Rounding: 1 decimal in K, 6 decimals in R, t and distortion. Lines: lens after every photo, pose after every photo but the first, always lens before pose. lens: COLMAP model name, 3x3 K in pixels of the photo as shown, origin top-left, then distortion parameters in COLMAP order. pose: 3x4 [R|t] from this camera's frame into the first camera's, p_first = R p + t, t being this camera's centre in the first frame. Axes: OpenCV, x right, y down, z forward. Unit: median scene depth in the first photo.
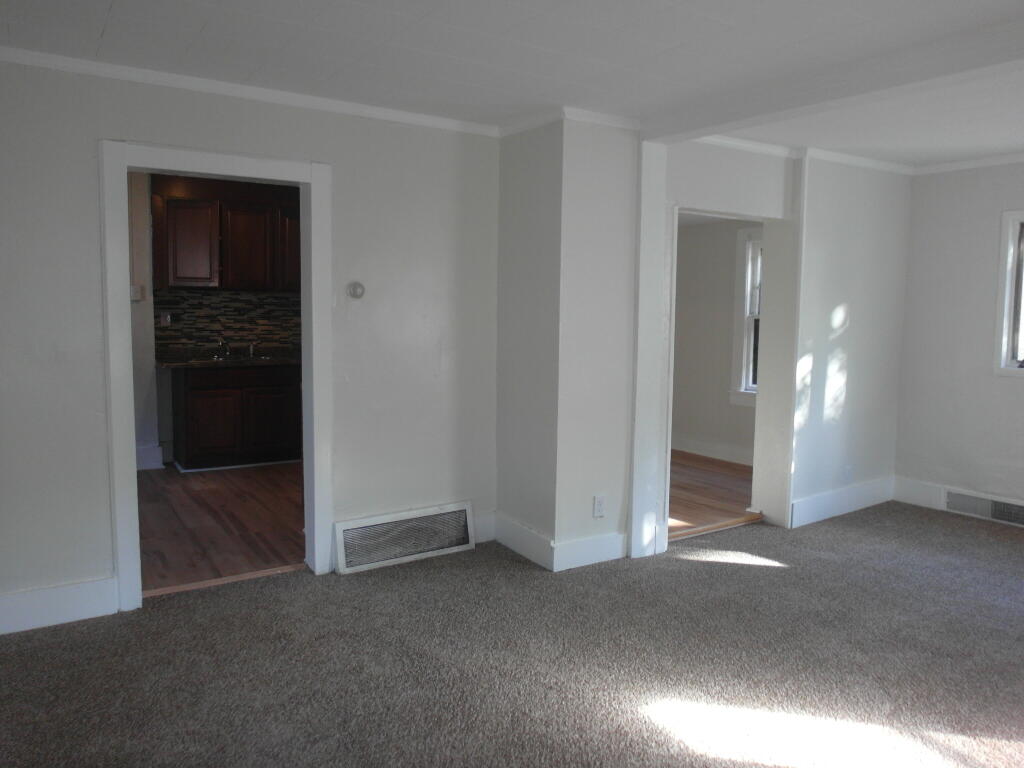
lens RADIAL K [[741.5, 0, 506.6], [0, 741.5, 390.9], [0, 0, 1]] dist [-0.051541, 0.007057]
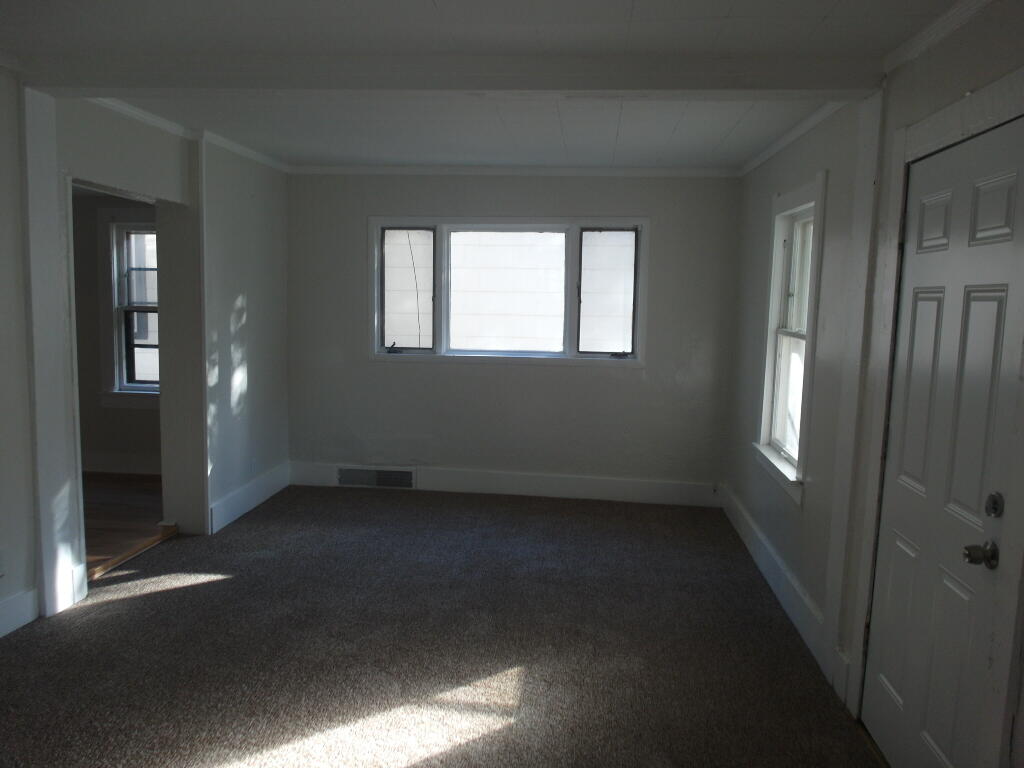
lens RADIAL K [[741.5, 0, 513.0], [0, 741.5, 384.0], [0, 0, 1]] dist [-0.051541, 0.007057]
pose [[0.623295, -0.074983, 0.778384, -0.096798], [0.066929, 0.996855, 0.042435, -0.020680], [-0.779118, 0.025647, 0.626353, 0.110459]]
